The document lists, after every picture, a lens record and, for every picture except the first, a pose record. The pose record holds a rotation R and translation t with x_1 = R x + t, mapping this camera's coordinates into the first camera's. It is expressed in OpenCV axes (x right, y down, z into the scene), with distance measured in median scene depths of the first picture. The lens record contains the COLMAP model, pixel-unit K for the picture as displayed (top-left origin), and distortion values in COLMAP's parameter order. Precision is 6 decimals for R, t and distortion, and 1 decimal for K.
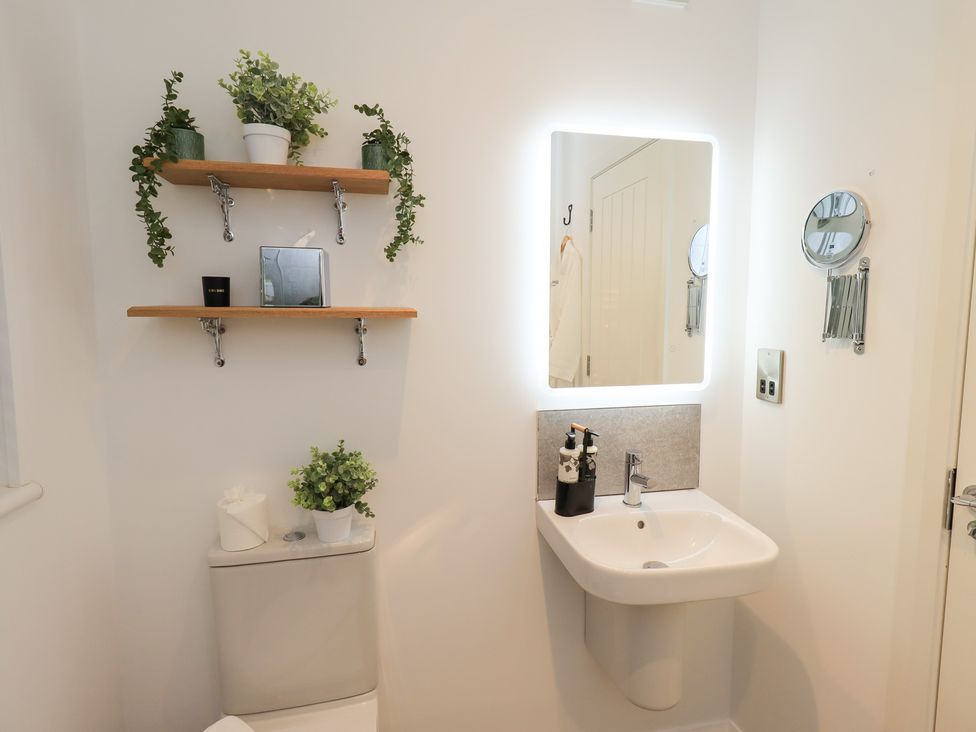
lens RADIAL K [[515.6, 0, 496.9], [0, 515.6, 359.6], [0, 0, 1]] dist [0.005916, -0.001362]
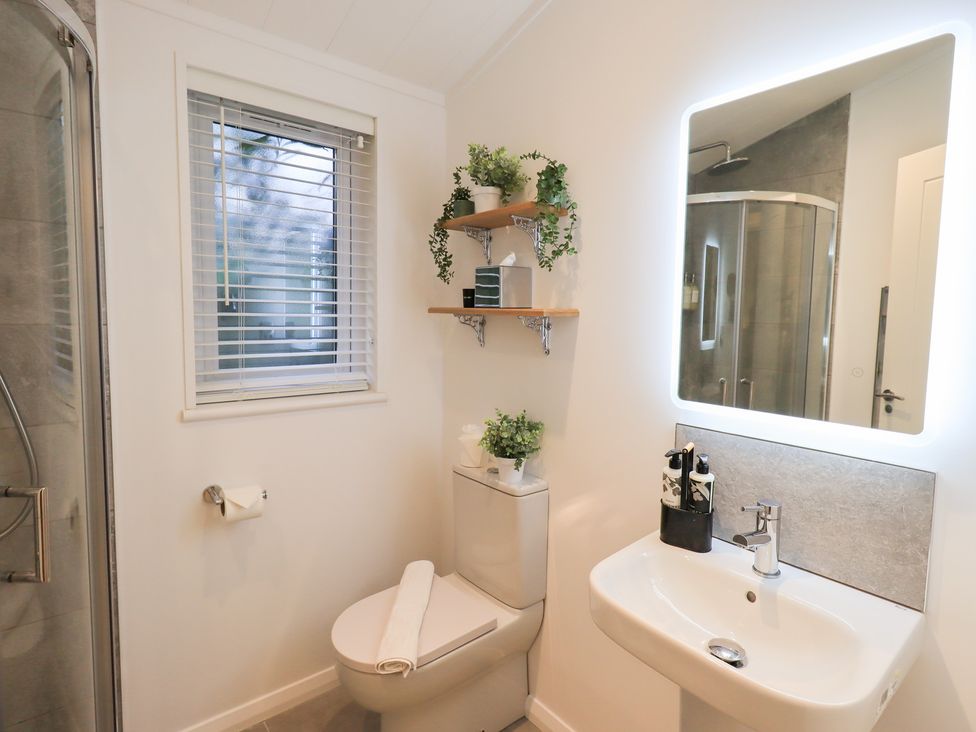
lens RADIAL K [[515.6, 0, 486.4], [0, 515.6, 358.3], [0, 0, 1]] dist [0.005916, -0.001362]
pose [[0.450978, 0.084767, -0.888501, 0.781808], [-0.105978, 0.993523, 0.040995, -0.017272], [0.886221, 0.075674, 0.457041, 0.298186]]
